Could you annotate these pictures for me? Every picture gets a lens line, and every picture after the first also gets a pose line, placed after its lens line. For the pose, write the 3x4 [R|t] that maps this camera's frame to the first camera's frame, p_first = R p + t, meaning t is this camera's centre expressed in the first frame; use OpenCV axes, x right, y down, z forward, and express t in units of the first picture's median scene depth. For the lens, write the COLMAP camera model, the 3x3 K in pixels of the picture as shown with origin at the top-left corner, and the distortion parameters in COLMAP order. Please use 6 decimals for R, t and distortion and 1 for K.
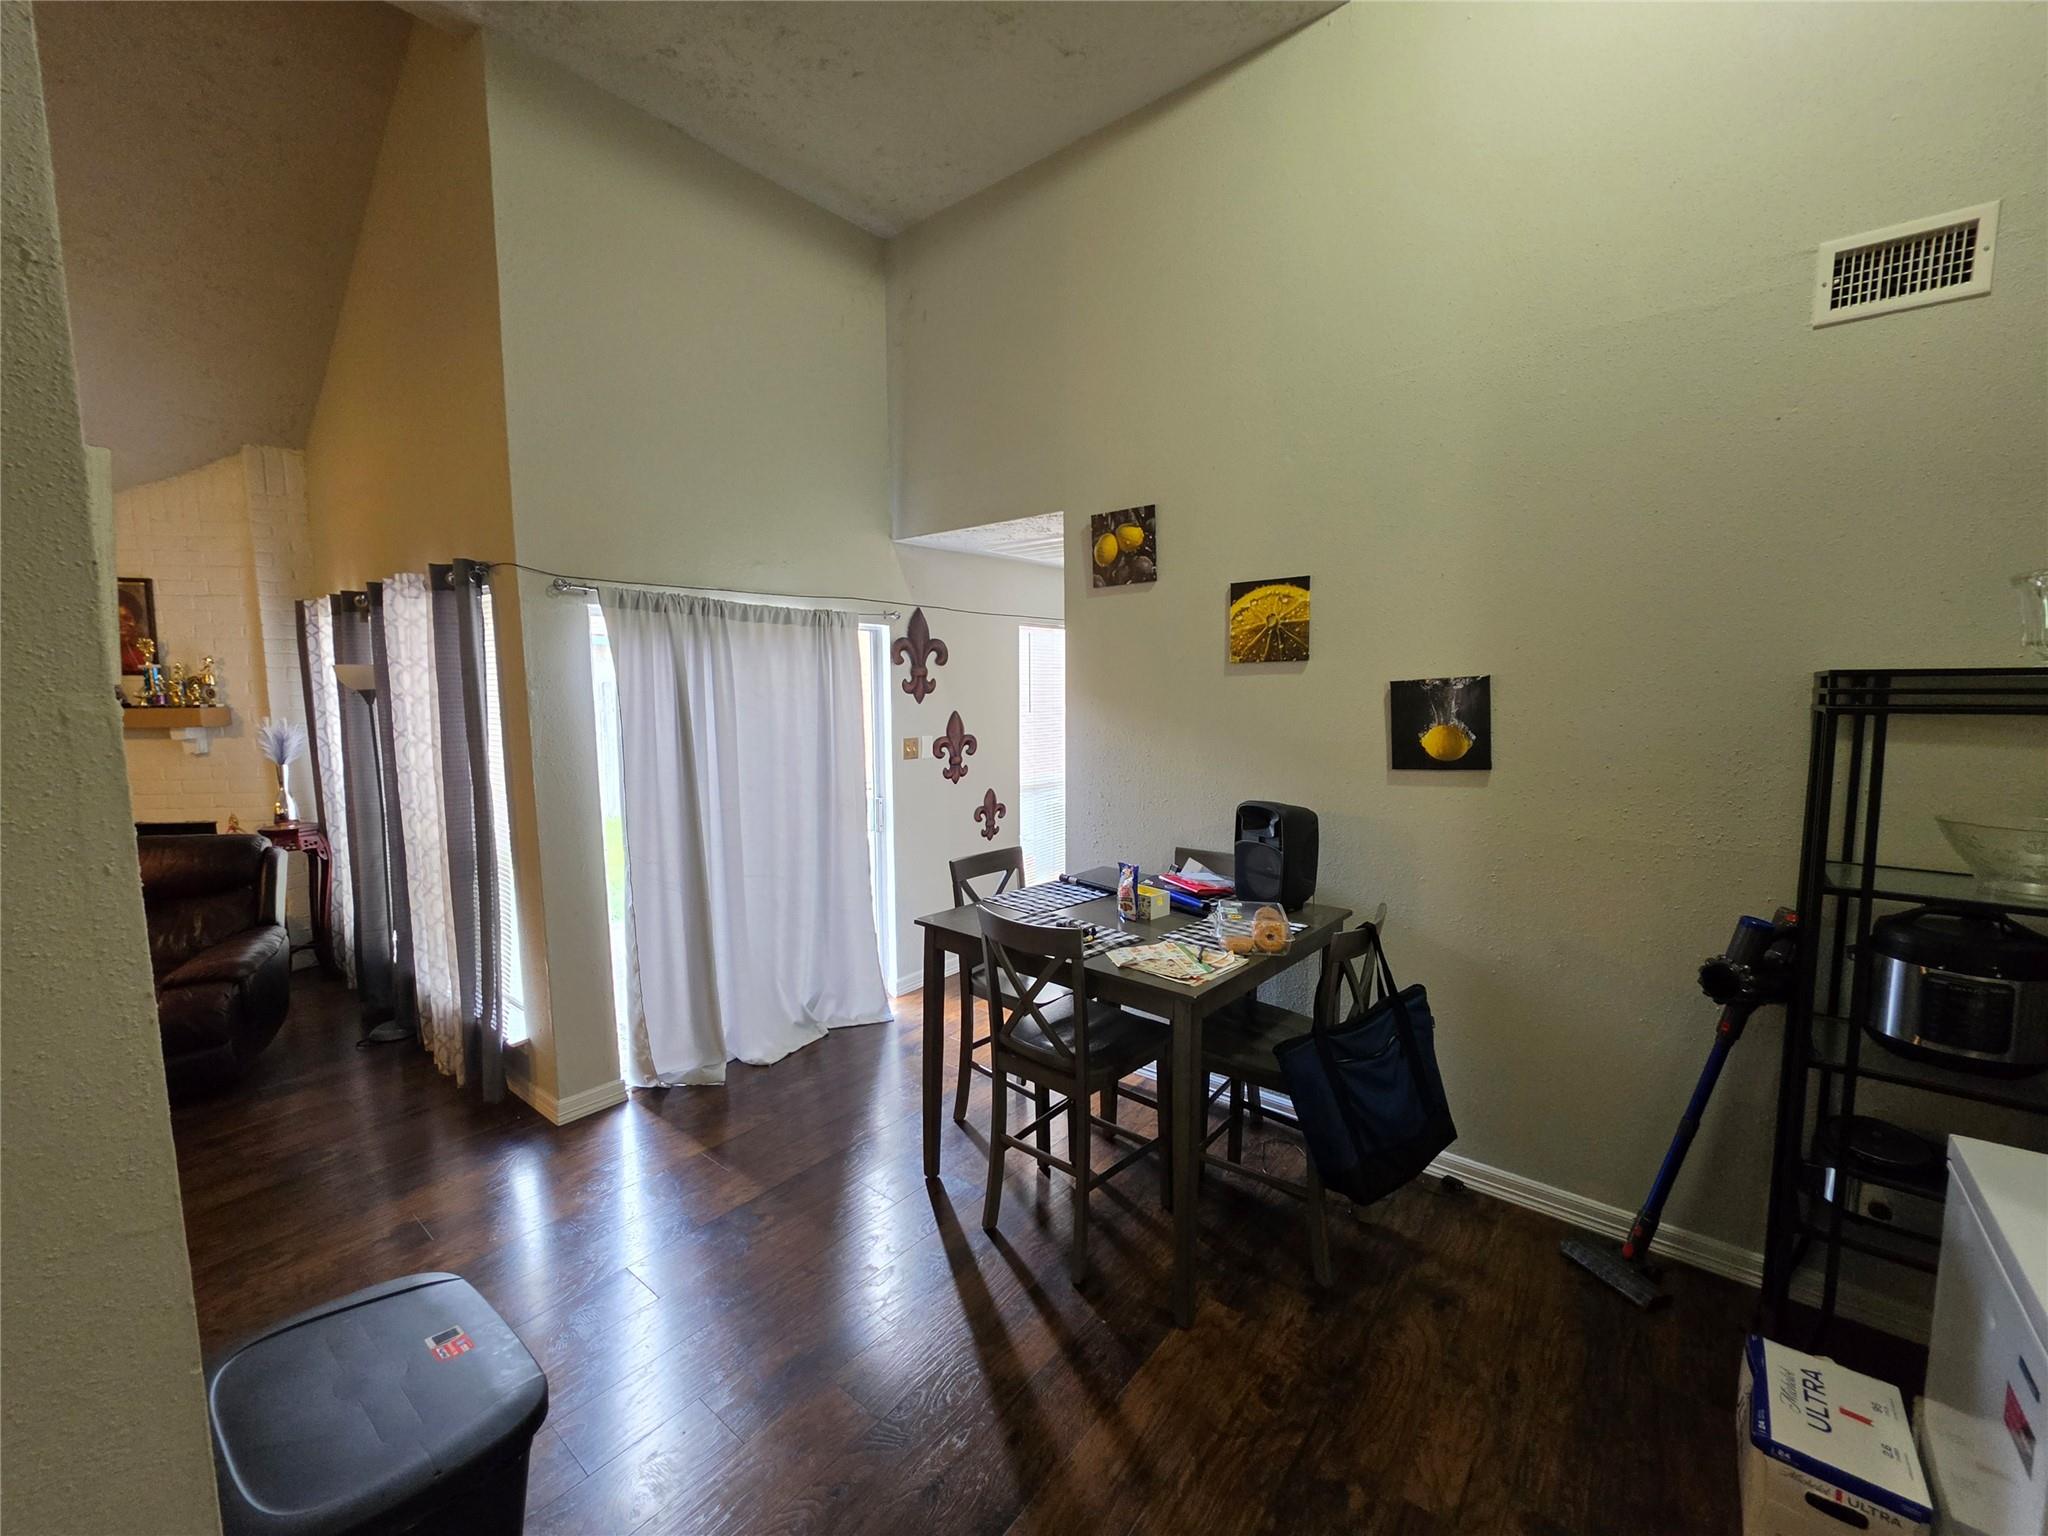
lens RADIAL K [[822.0, 0, 1019.0], [0, 822.0, 765.4], [0, 0, 1]] dist [-0.006191, 0.000356]
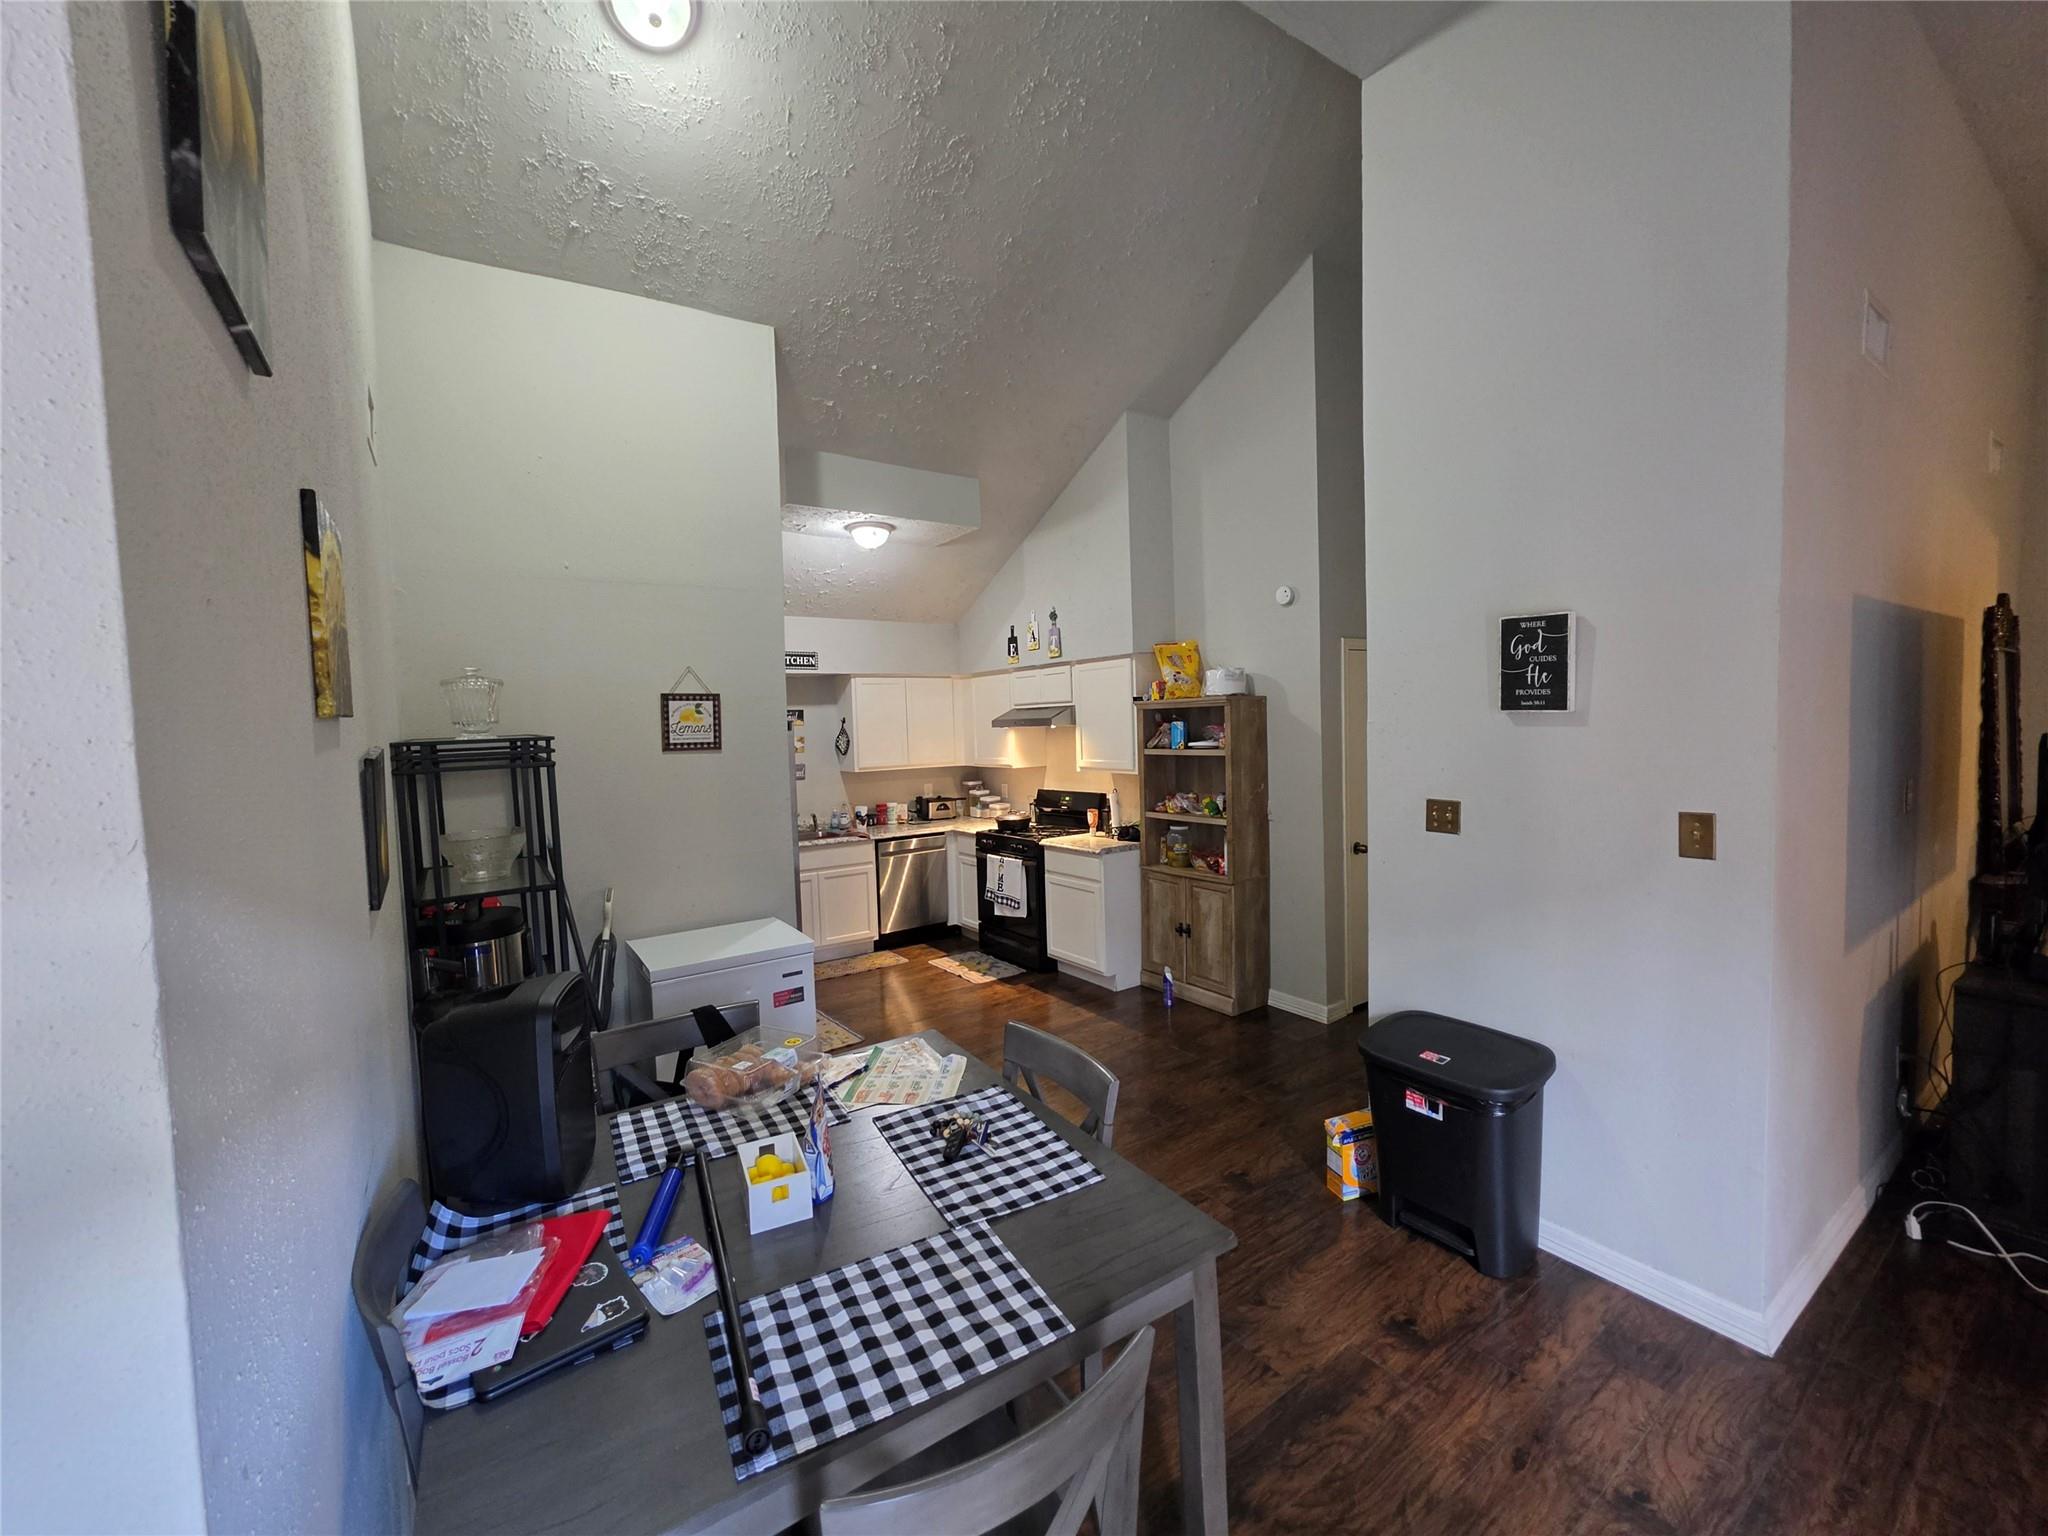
lens RADIAL K [[826.1, 0, 1014.2], [0, 826.1, 767.2], [0, 0, 1]] dist [-0.003517, -0.000082]
pose [[-0.959896, 0.017680, 0.279798, -0.145537], [0.065119, 0.984775, 0.161176, -0.166698], [-0.272689, 0.172933, -0.946433, 1.485072]]
